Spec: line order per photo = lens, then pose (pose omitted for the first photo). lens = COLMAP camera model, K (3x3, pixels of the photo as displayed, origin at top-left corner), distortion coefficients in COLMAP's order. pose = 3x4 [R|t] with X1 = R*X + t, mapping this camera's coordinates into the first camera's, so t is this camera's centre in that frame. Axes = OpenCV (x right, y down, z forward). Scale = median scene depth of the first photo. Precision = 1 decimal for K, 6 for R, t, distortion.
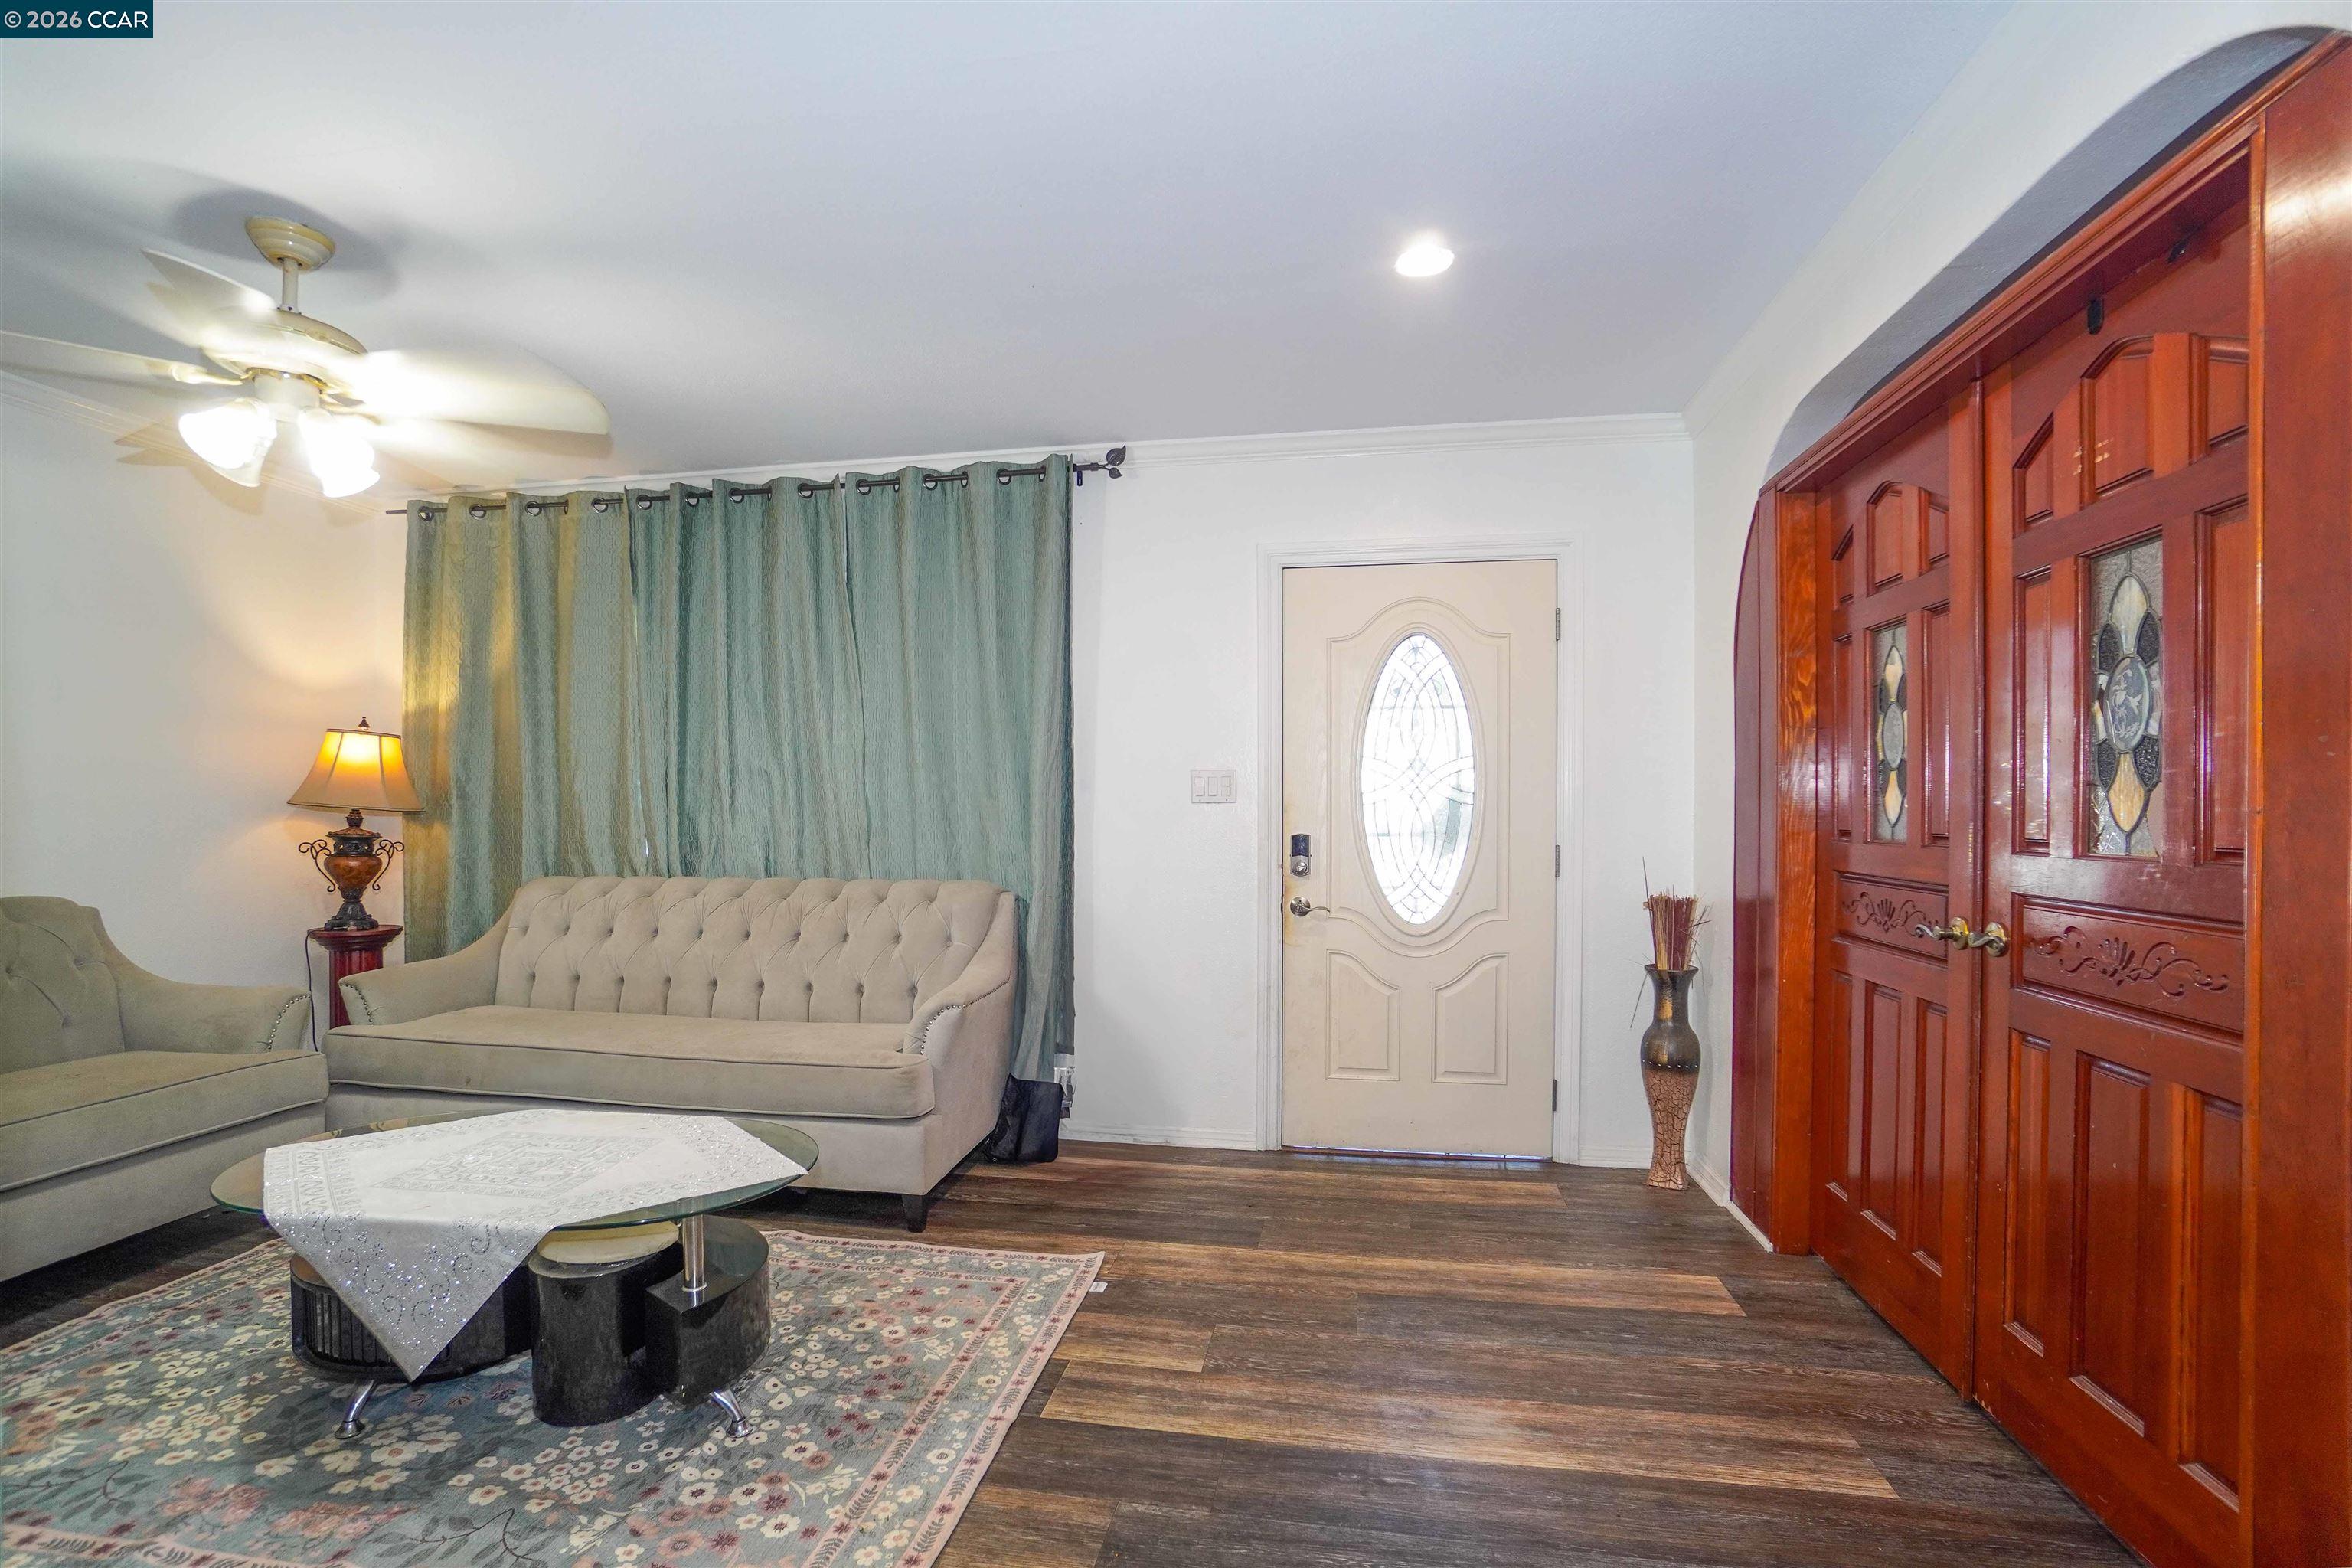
lens RADIAL K [[1065.1, 0, 1176.0], [0, 1065.1, 784.0], [0, 0, 1]] dist [-0.040700, 0.000445]
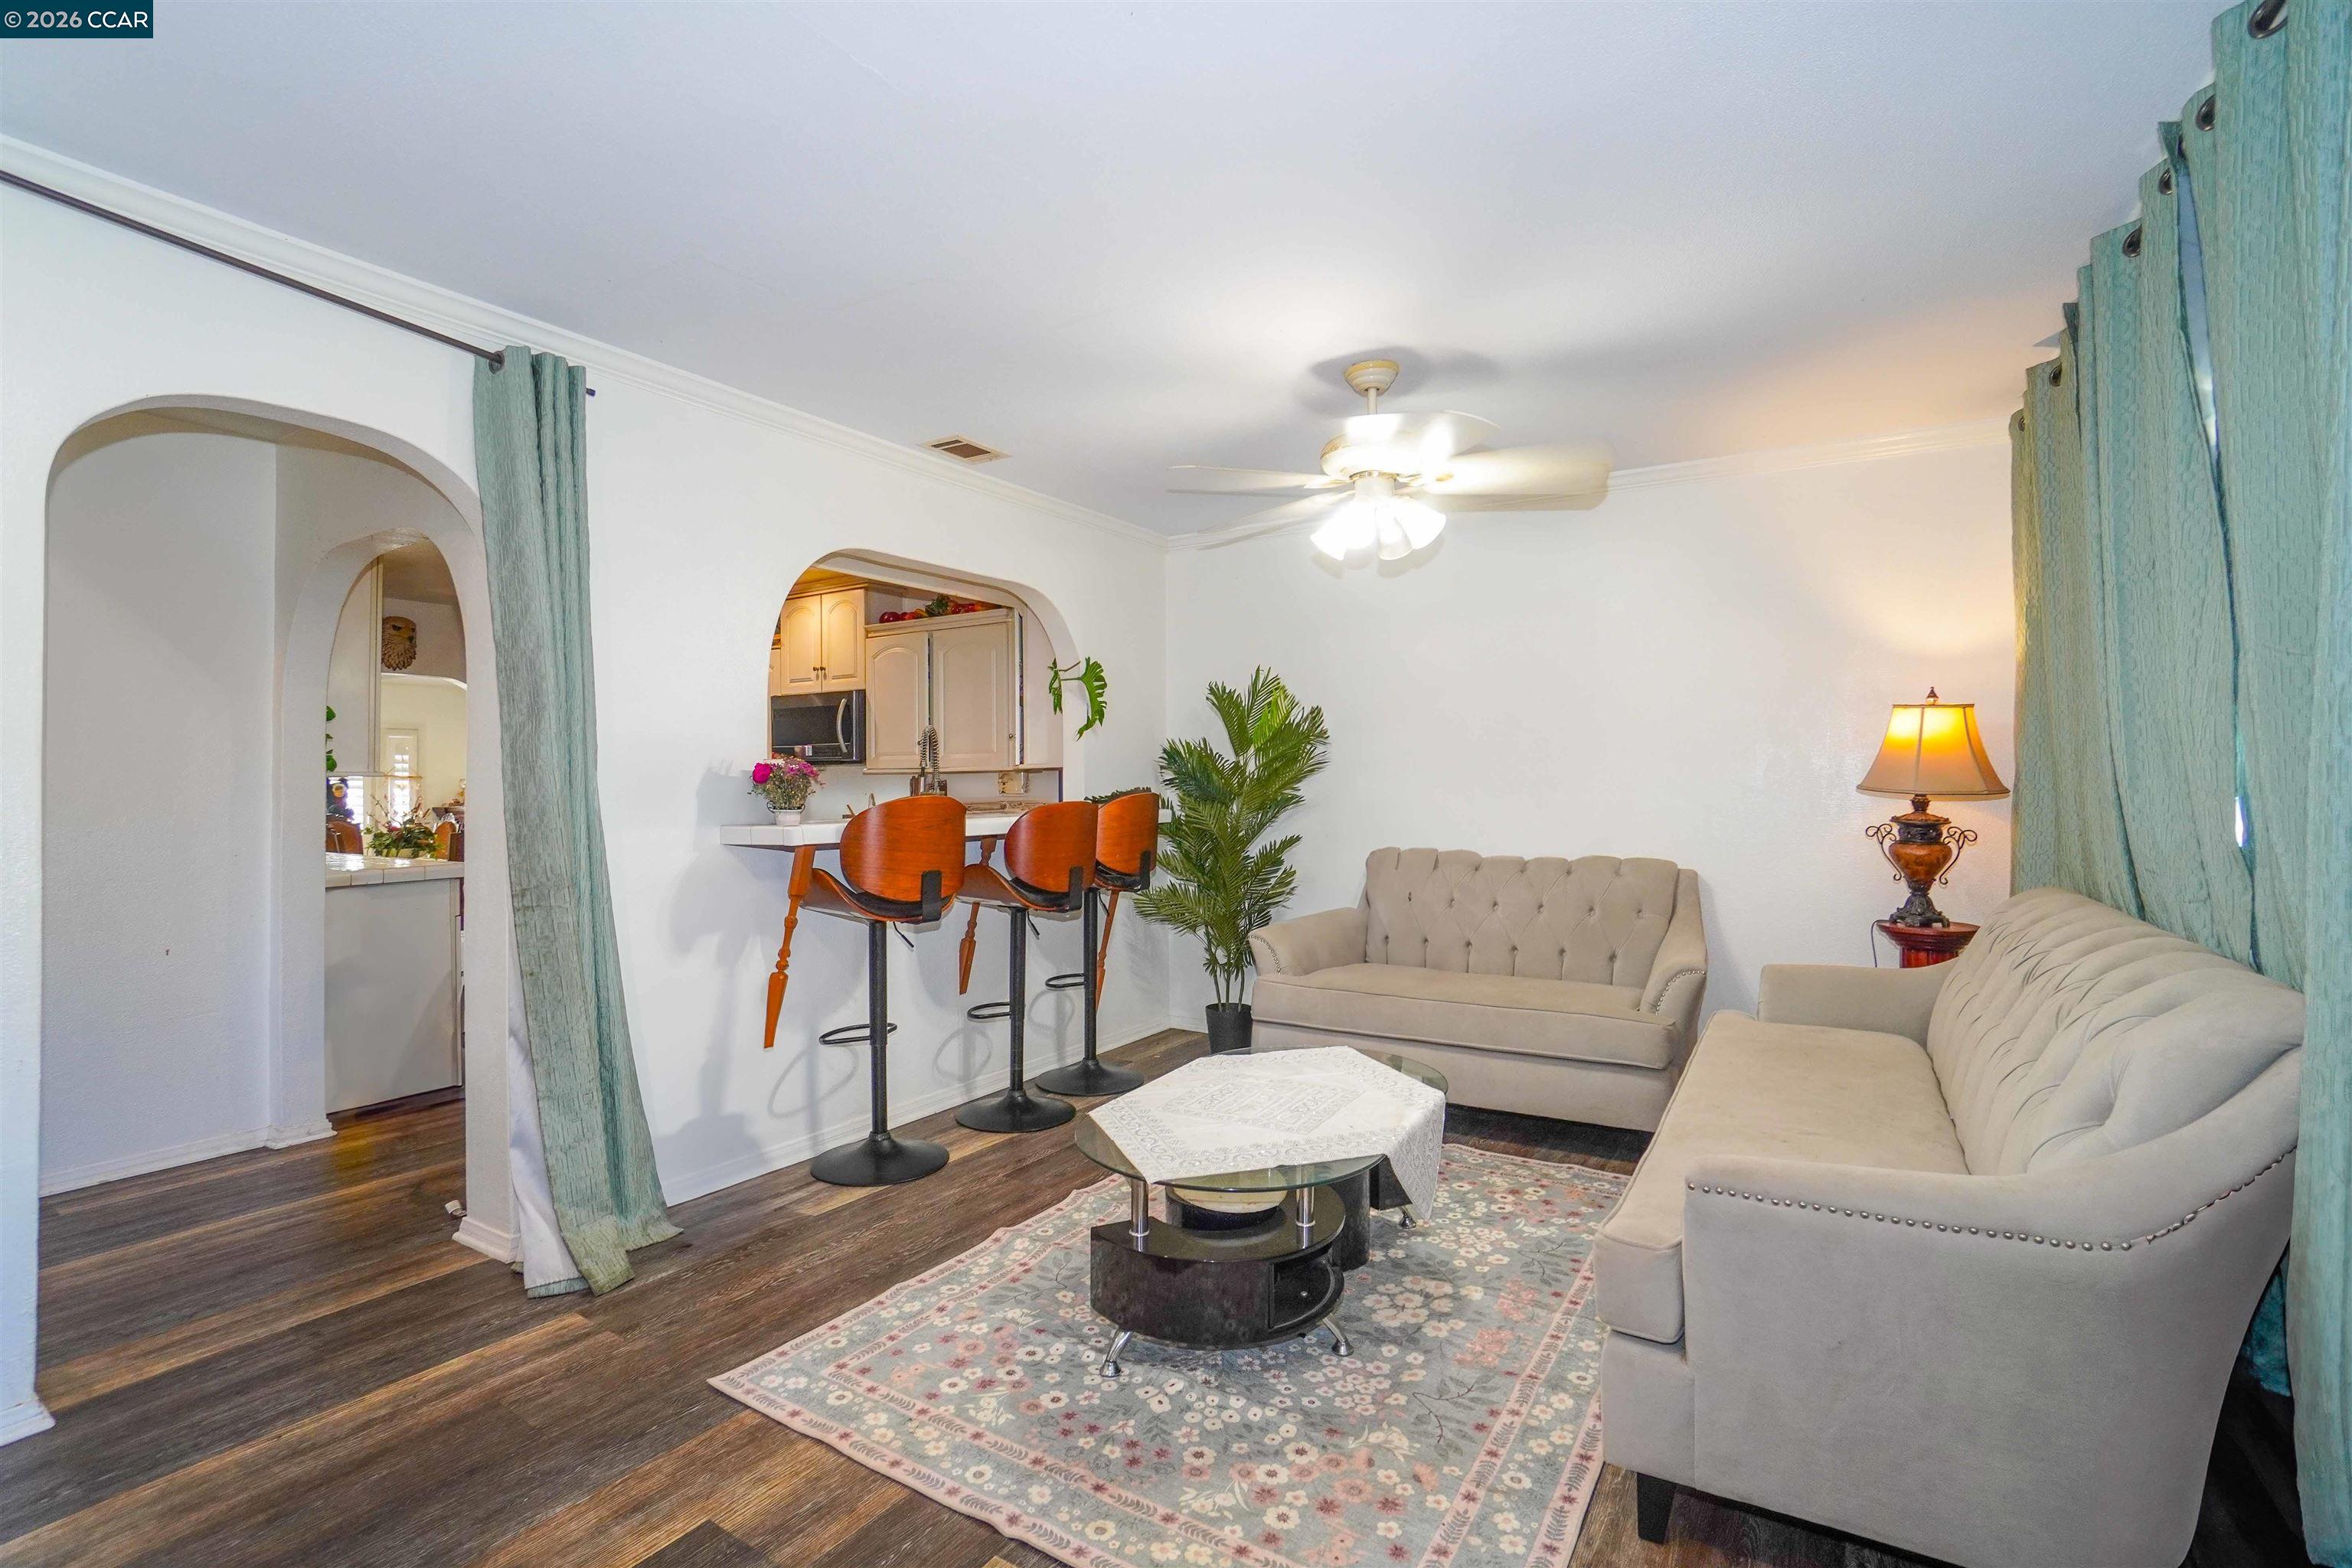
lens RADIAL K [[1065.1, 0, 1176.0], [0, 1065.1, 784.0], [0, 0, 1]] dist [-0.040700, 0.000445]
pose [[-0.394189, 0.007910, -0.918995, 0.452853], [0.042511, 0.999050, -0.009635, -0.002151], [0.918046, -0.042865, -0.394151, 1.167579]]
